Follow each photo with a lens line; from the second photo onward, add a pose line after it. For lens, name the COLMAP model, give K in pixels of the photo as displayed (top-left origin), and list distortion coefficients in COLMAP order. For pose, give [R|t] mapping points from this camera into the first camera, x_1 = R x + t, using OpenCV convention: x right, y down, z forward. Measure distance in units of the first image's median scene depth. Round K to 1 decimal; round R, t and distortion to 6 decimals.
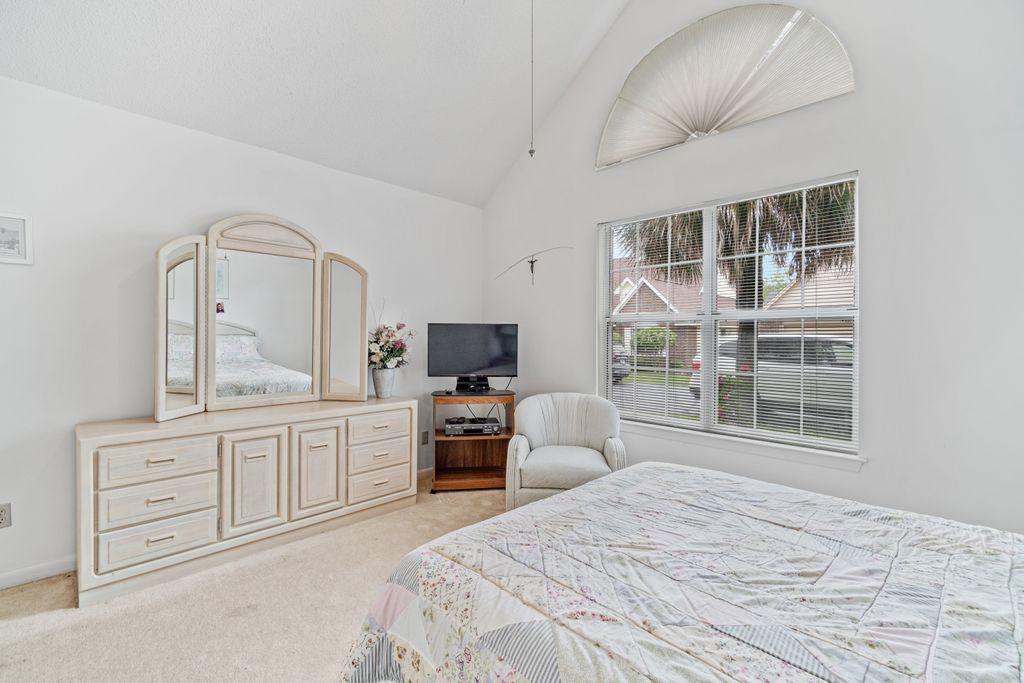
lens RADIAL K [[448.9, 0, 502.6], [0, 448.9, 344.6], [0, 0, 1]] dist [-0.001048, 0.000032]
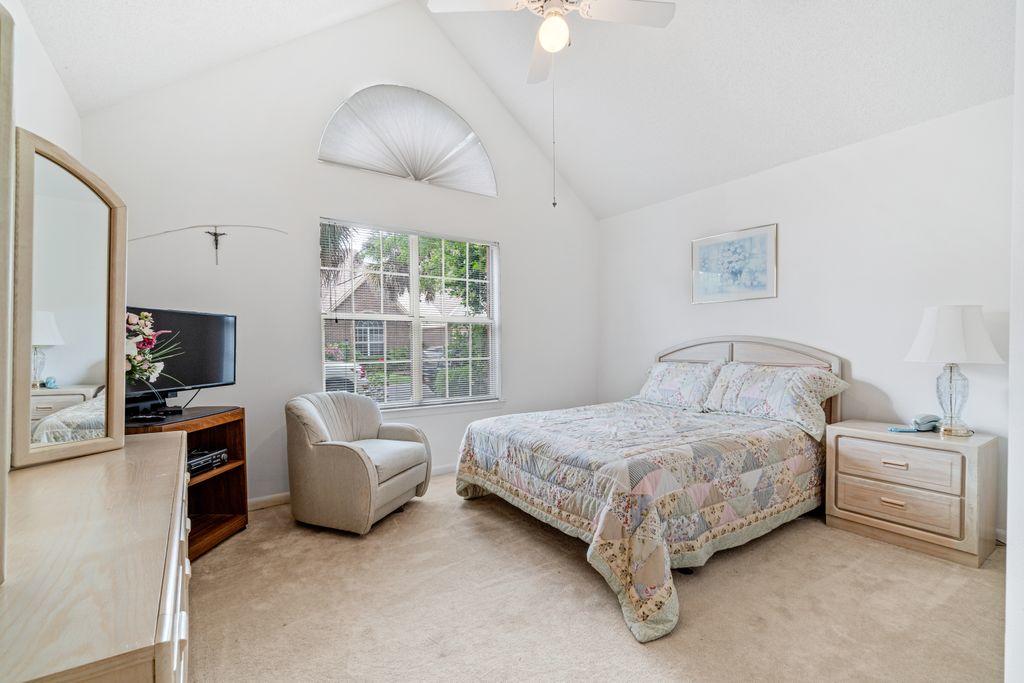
lens RADIAL K [[448.9, 0, 502.6], [0, 448.9, 344.6], [0, 0, 1]] dist [-0.001048, 0.000032]
pose [[0.217231, -0.007184, 0.976094, -0.767358], [0.007874, 0.999953, 0.005608, 0.003404], [-0.976088, 0.006468, 0.217278, 0.481297]]
